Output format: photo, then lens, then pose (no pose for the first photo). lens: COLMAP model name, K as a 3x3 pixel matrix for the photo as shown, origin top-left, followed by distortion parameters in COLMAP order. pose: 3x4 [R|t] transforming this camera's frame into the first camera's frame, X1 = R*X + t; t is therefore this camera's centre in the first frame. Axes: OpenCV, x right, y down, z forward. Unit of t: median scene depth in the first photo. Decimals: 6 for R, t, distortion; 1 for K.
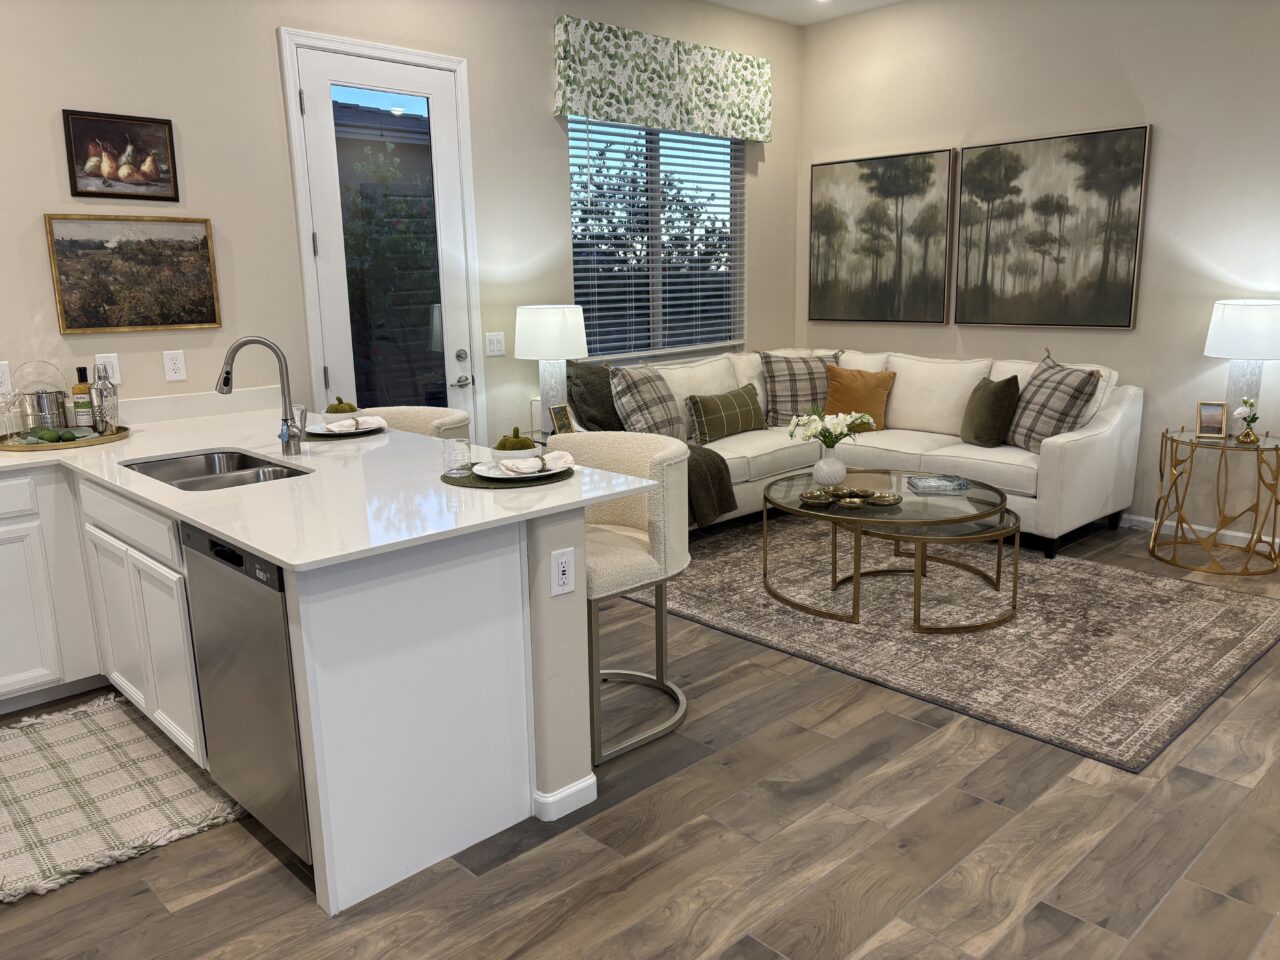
lens RADIAL K [[987.7, 0, 640.0], [0, 987.7, 480.0], [0, 0, 1]] dist [0.007430, -0.007436]
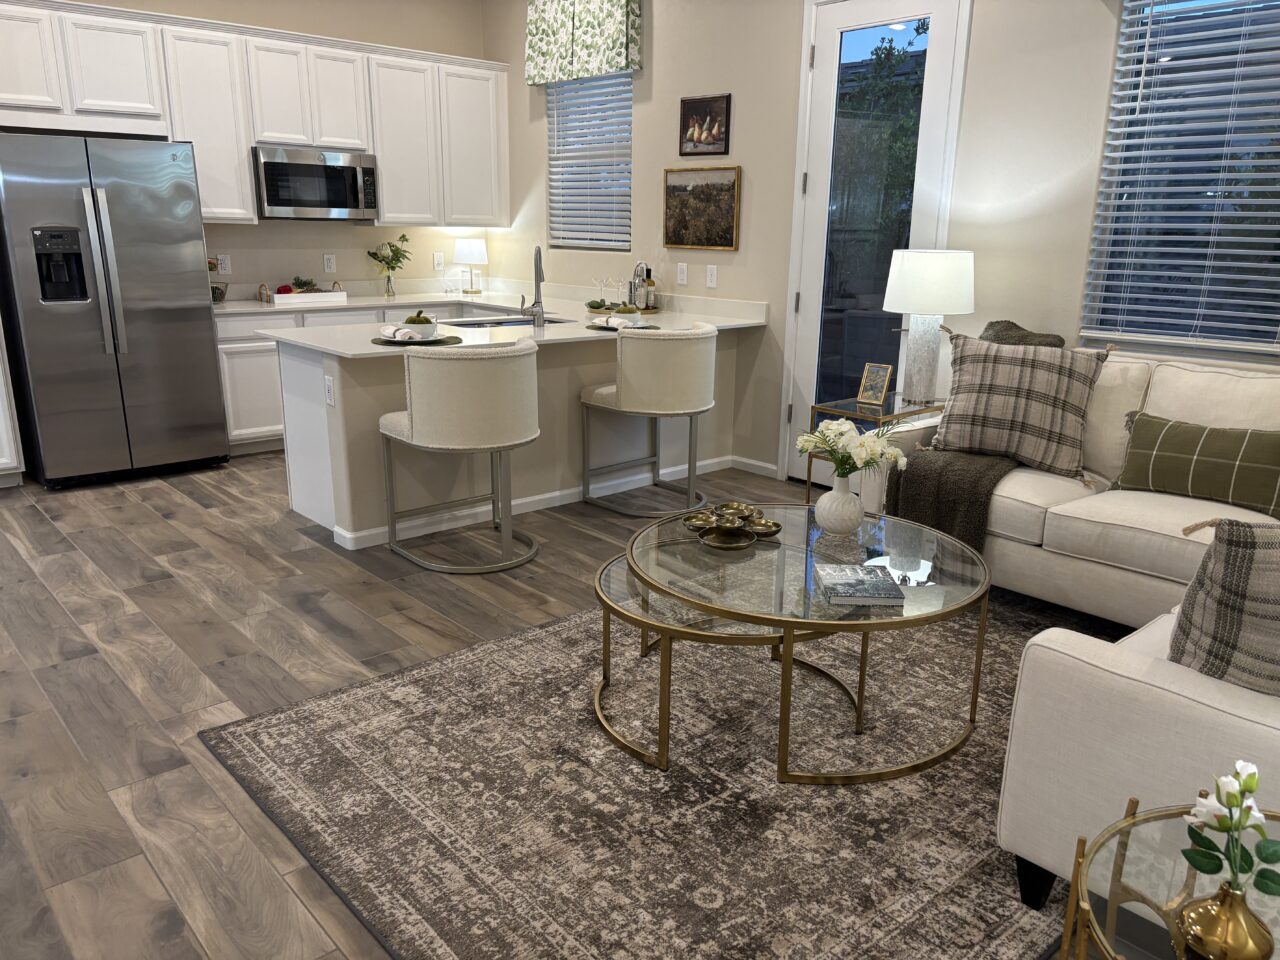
lens RADIAL K [[934.7, 0, 640.0], [0, 934.7, 480.0], [0, 0, 1]] dist [0.031467, 0.008142]
pose [[-0.021768, 0.298805, -0.954066, 0.999718], [-0.208501, 0.931952, 0.296637, -0.243621], [0.977780, 0.205381, 0.042015, 1.009000]]
